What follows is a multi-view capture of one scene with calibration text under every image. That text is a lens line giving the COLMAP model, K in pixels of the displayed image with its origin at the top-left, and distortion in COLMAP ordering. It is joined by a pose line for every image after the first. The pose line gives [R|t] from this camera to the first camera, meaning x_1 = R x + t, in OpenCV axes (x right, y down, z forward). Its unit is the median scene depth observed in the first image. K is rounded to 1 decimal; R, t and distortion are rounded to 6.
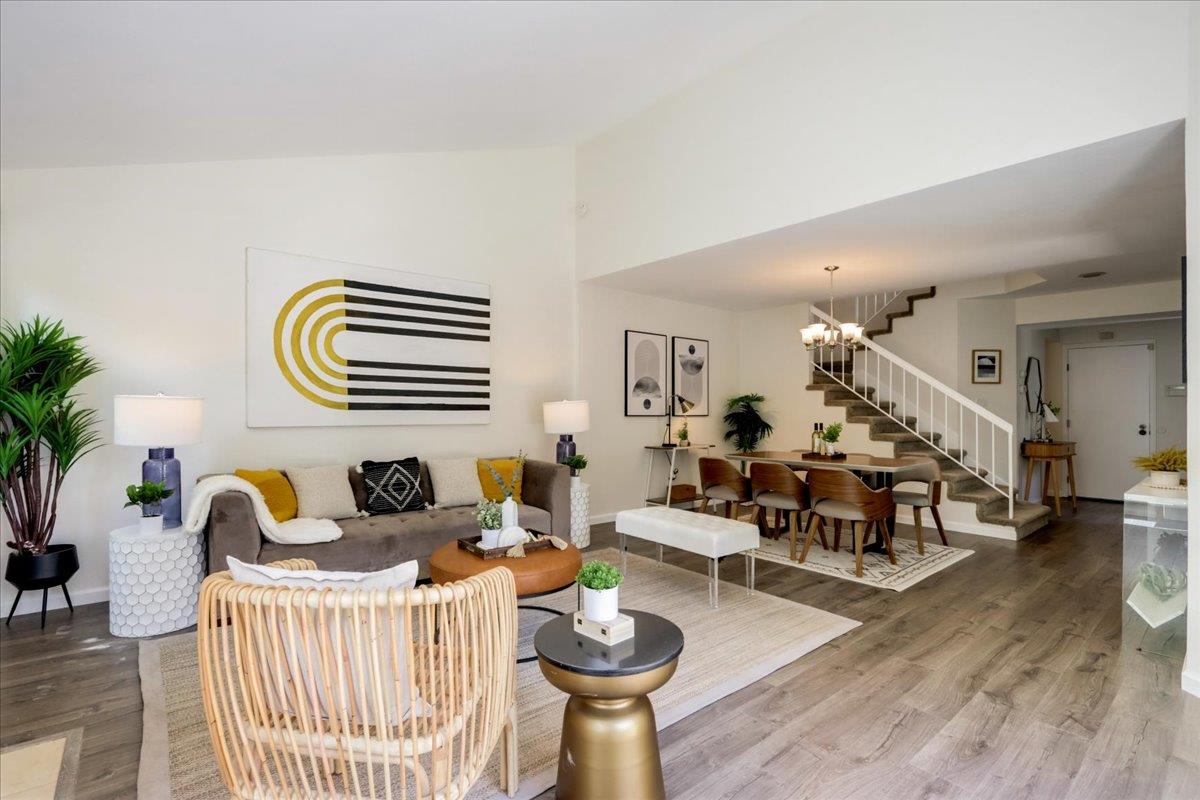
lens RADIAL K [[558.0, 0, 599.2], [0, 558.0, 406.8], [0, 0, 1]] dist [-0.022288, 0.000075]
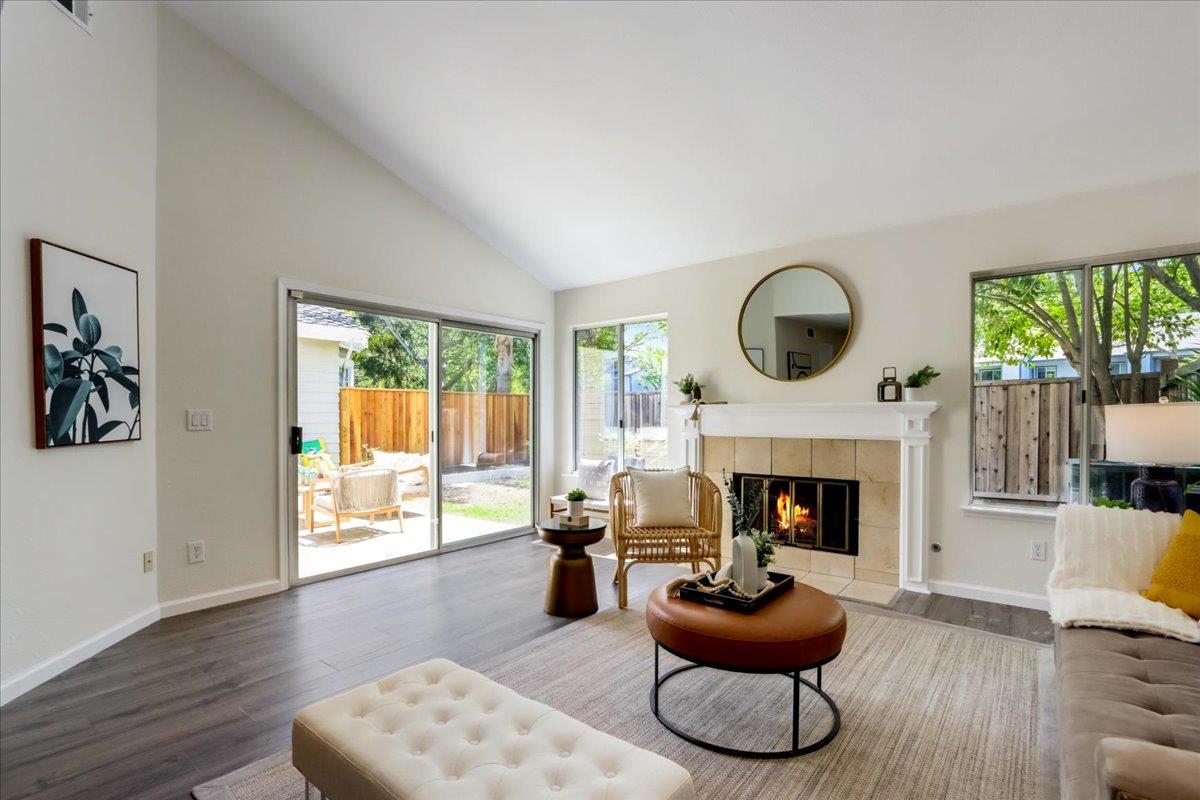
lens RADIAL K [[559.4, 0, 601.0], [0, 559.4, 419.3], [0, 0, 1]] dist [-0.013822, 0.000207]
pose [[-0.979562, -0.002691, -0.201125, 0.086072], [-0.002900, 0.999996, 0.000744, 0.003443], [0.201122, 0.001312, -0.979565, 0.799095]]
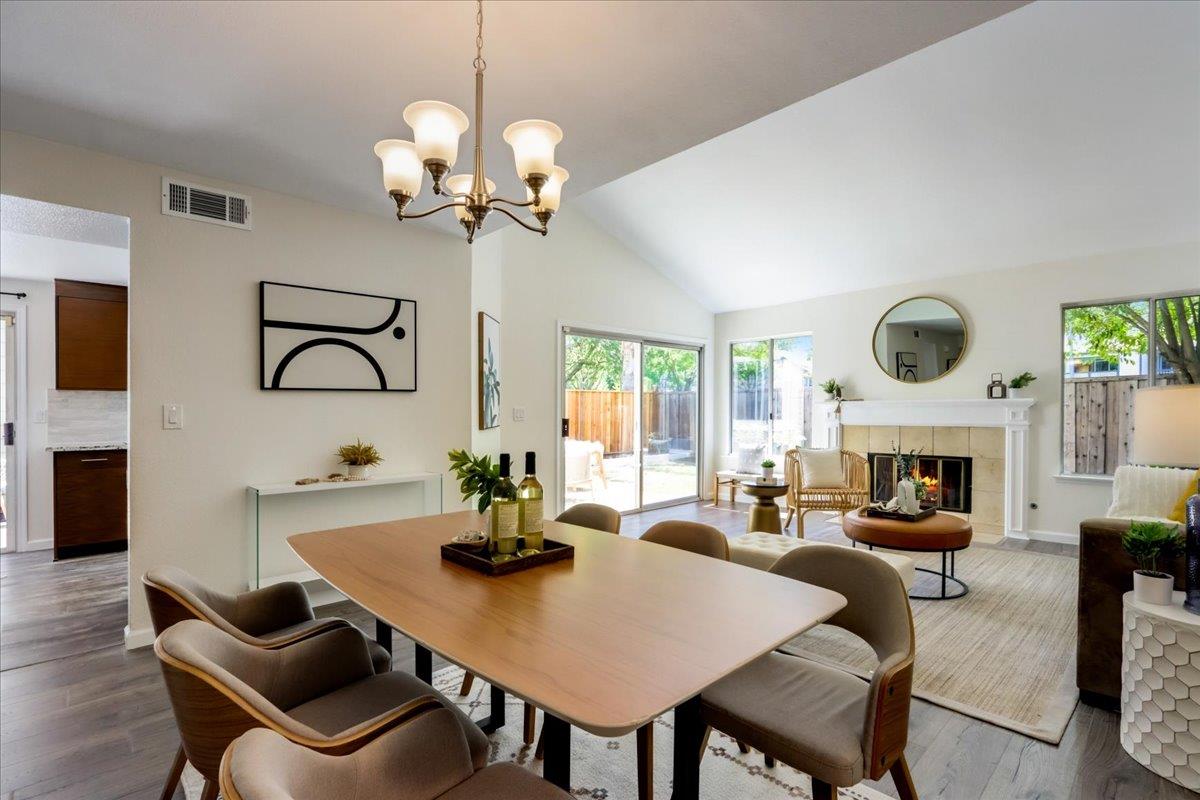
lens RADIAL K [[559.4, 0, 601.0], [0, 559.4, 419.3], [0, 0, 1]] dist [-0.013822, 0.000207]
pose [[-0.997528, 0.002328, -0.070226, 0.296961], [0.001667, 0.999954, 0.009483, 0.005891], [0.070245, 0.009342, -0.997486, 1.045386]]
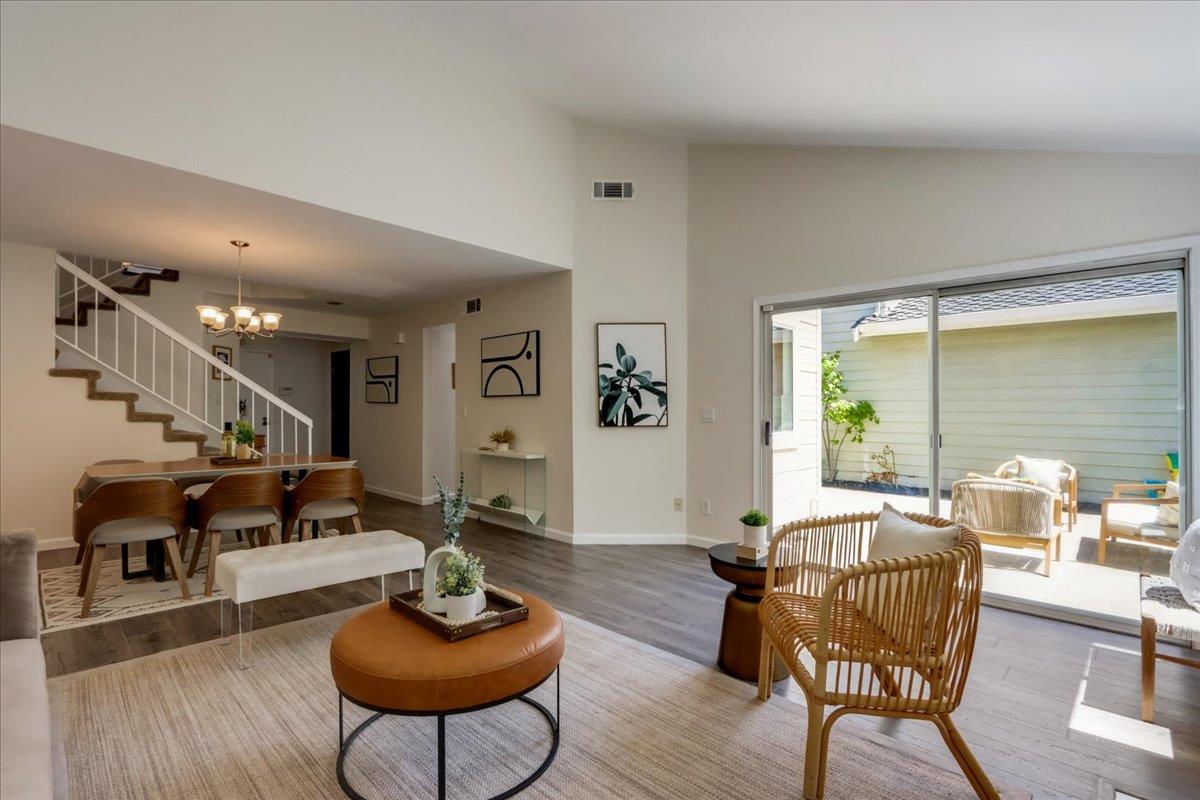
lens RADIAL K [[558.0, 0, 599.2], [0, 558.0, 406.8], [0, 0, 1]] dist [-0.022288, 0.000075]
pose [[-0.104950, 0.000168, 0.994477, -0.394011], [-0.016818, 0.999857, -0.001943, -0.001495], [-0.994335, -0.016929, -0.104933, 0.419820]]
